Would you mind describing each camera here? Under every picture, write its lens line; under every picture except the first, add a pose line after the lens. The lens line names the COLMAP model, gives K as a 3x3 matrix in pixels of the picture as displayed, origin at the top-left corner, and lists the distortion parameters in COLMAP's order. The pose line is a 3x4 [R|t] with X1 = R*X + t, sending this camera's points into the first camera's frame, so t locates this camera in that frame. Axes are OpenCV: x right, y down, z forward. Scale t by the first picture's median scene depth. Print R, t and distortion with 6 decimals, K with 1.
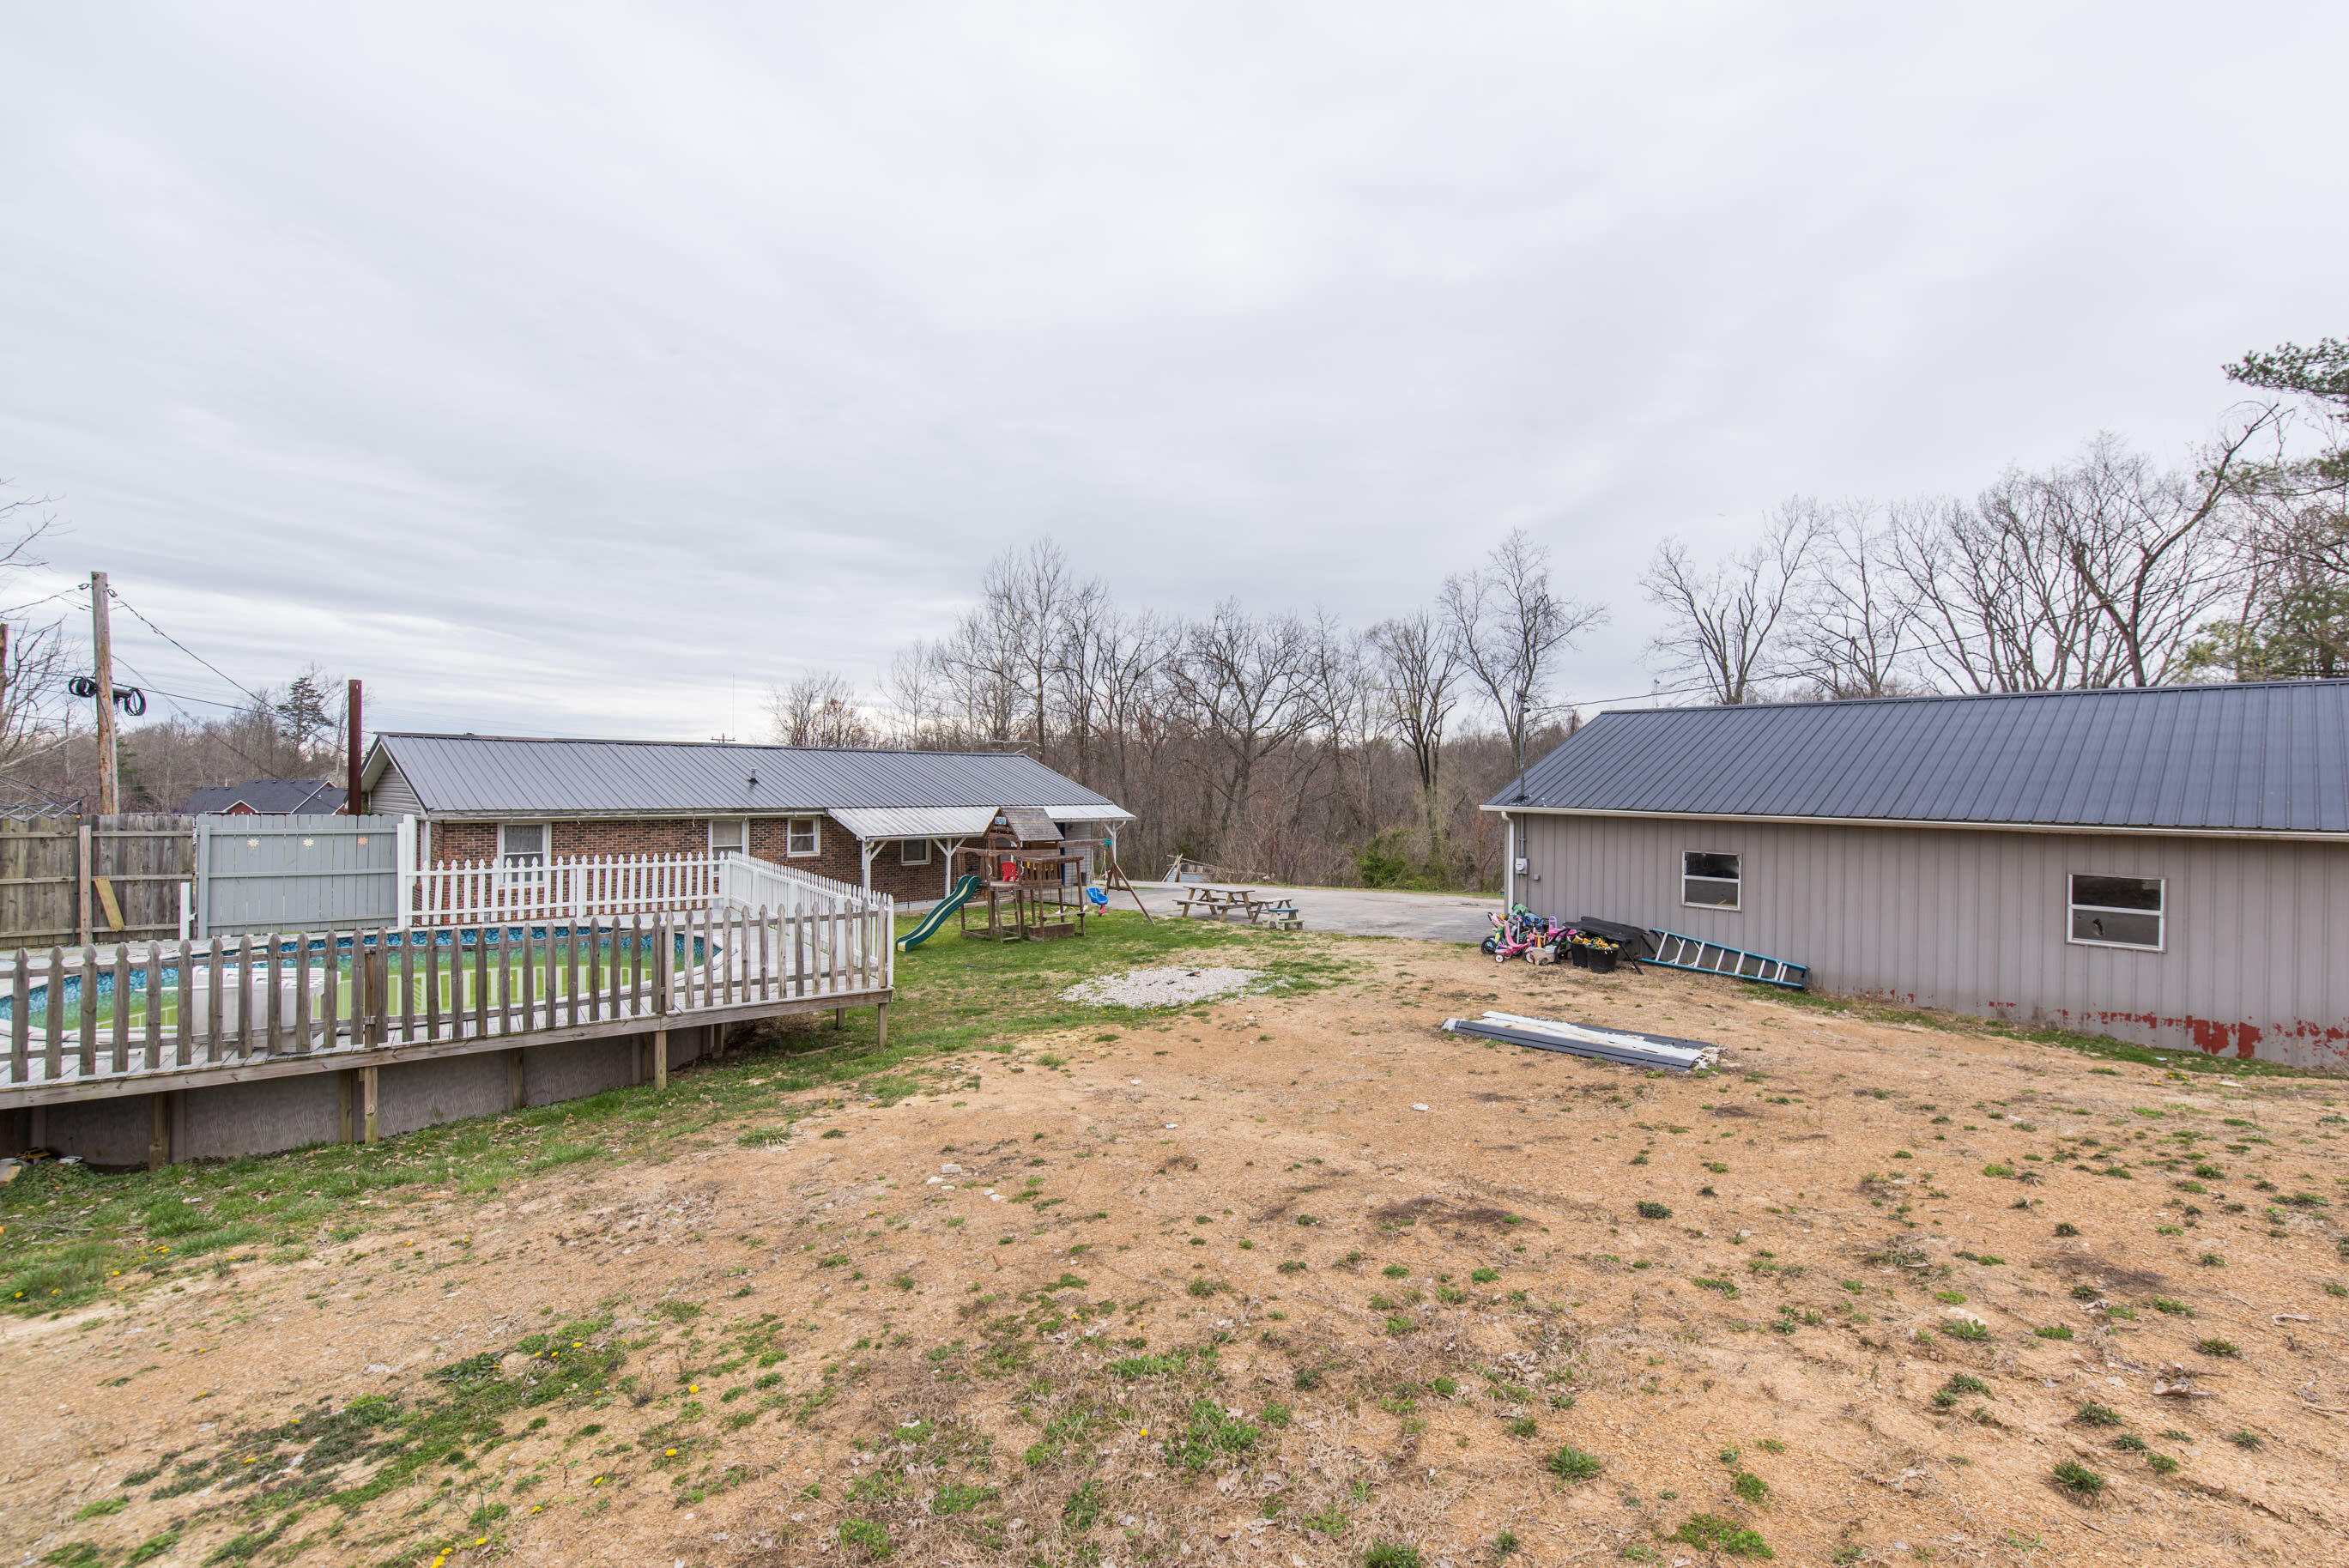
lens RADIAL K [[1027.6, 0, 1174.5], [0, 1027.6, 784.0], [0, 0, 1]] dist [0.001025, 0.000269]
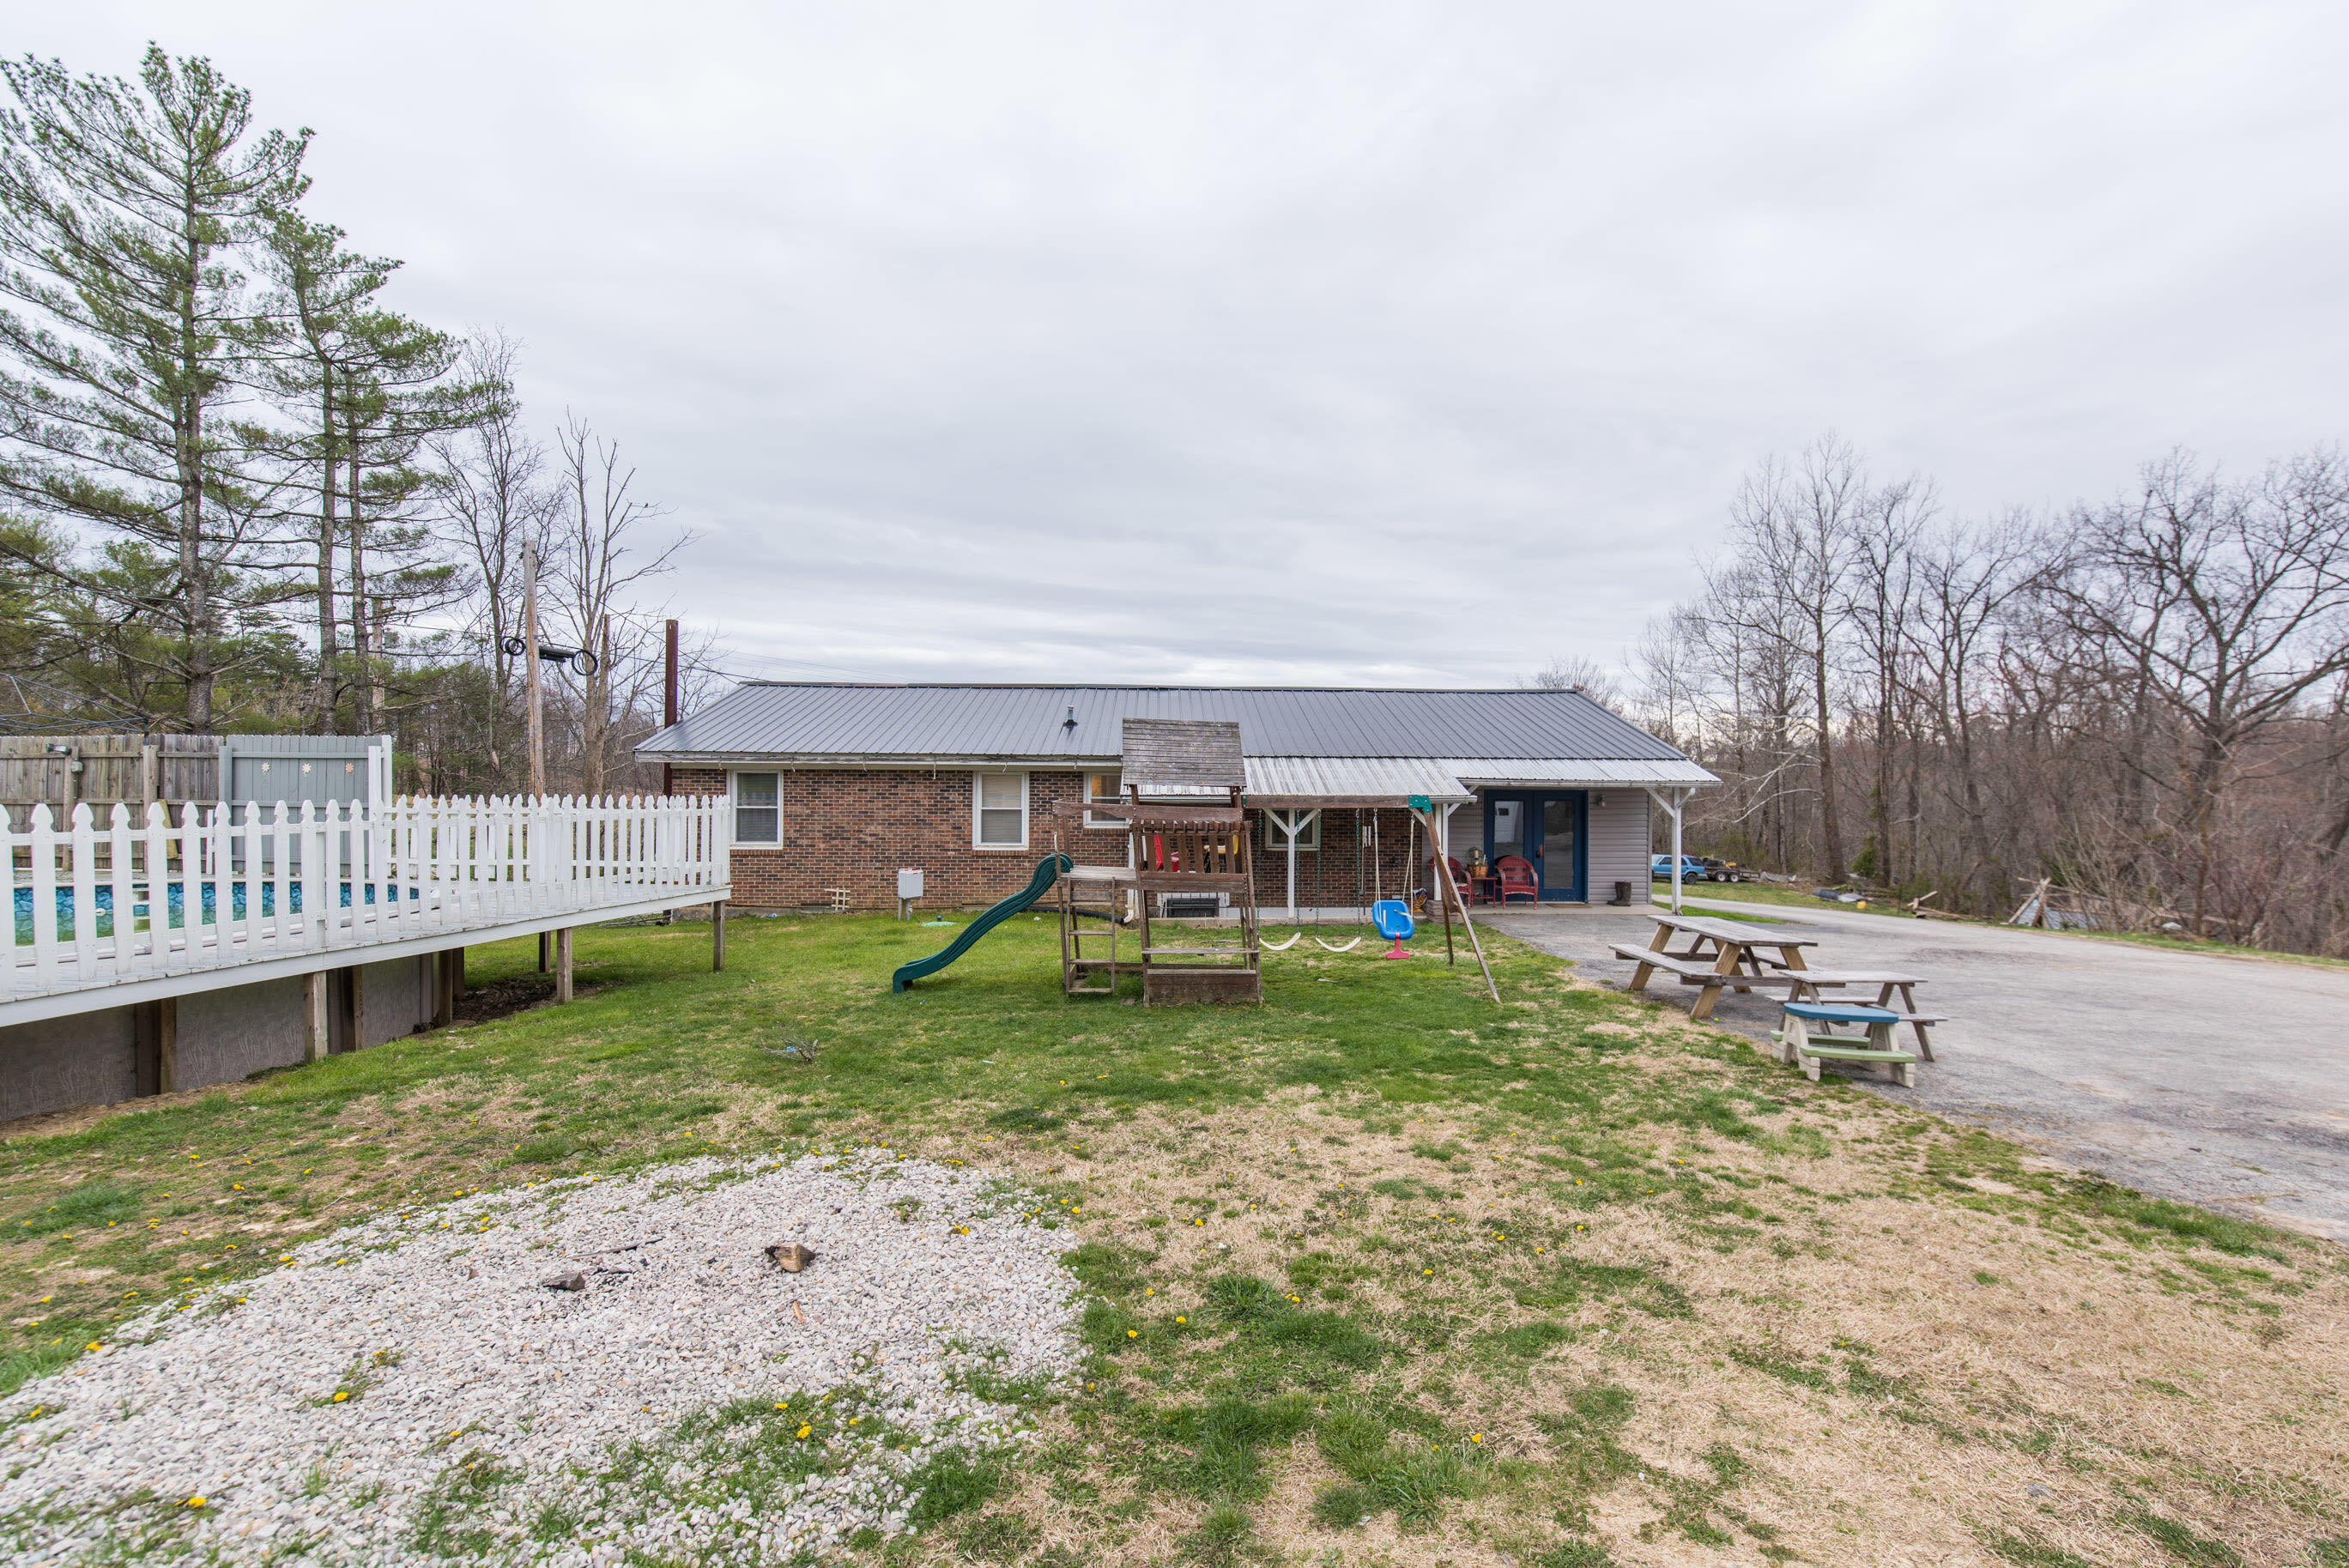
lens RADIAL K [[1027.6, 0, 1174.5], [0, 1027.6, 784.0], [0, 0, 1]] dist [0.001025, 0.000269]
pose [[0.720925, -0.005609, -0.692991, 0.102153], [0.000221, 0.999969, -0.007864, 0.031419], [0.693013, 0.005516, 0.720904, 0.362784]]
